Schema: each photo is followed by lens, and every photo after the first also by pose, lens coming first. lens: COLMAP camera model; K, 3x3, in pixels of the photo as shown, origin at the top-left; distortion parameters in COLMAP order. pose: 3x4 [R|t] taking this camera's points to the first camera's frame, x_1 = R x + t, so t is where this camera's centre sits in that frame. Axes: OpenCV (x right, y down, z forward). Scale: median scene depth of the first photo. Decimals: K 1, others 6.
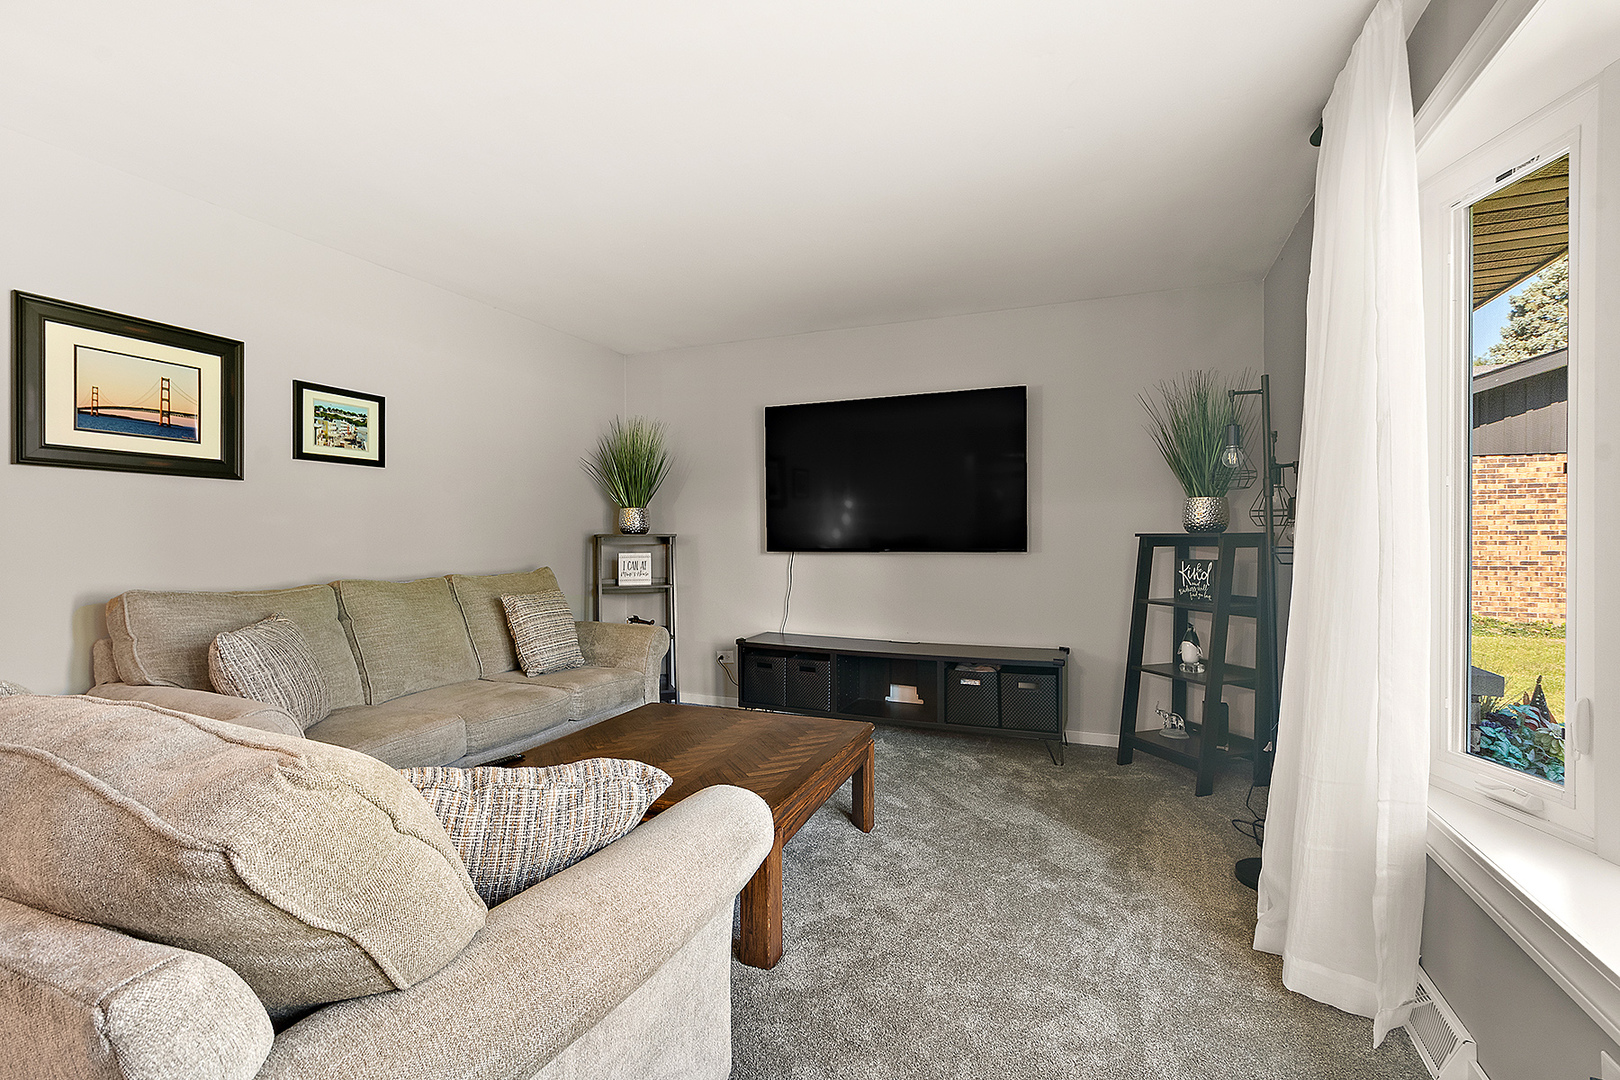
lens RADIAL K [[739.7, 0, 807.7], [0, 739.7, 530.3], [0, 0, 1]] dist [-0.003733, 0.001244]
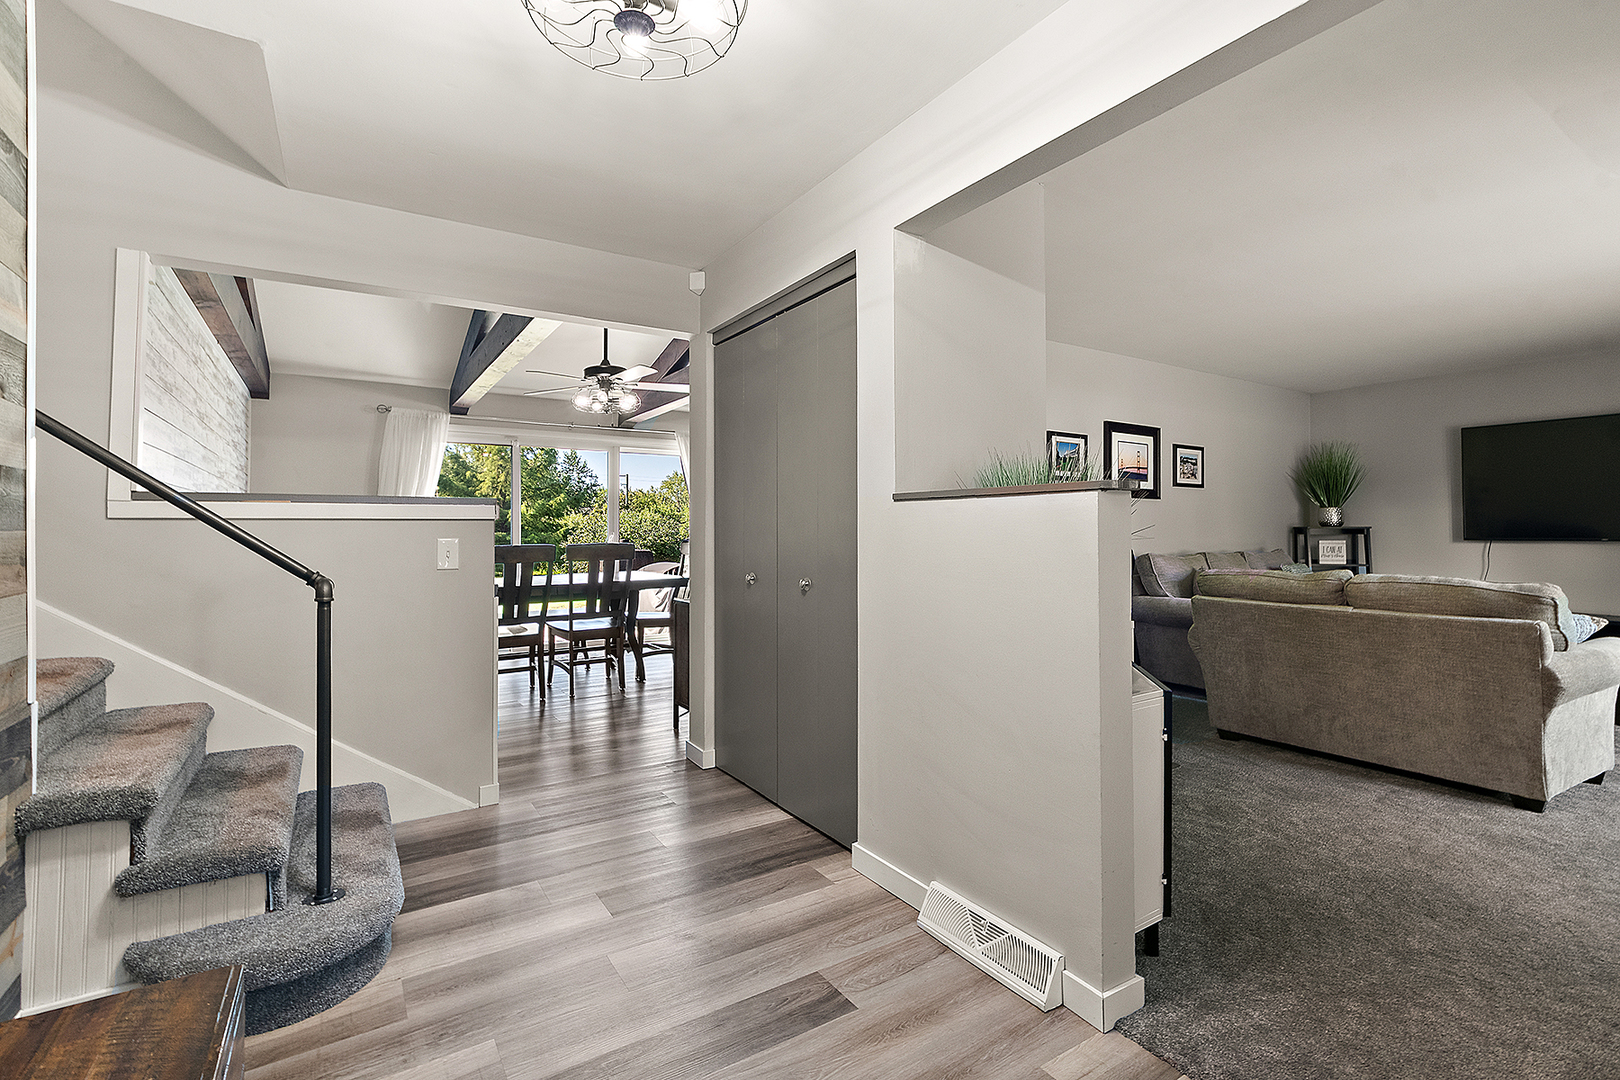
lens RADIAL K [[739.7, 0, 807.7], [0, 739.7, 530.3], [0, 0, 1]] dist [-0.003733, 0.001244]
pose [[0.828577, -0.002930, -0.559867, -0.277554], [0.006652, 0.999967, 0.004612, -0.001174], [0.559835, -0.007546, 0.828569, -0.696861]]
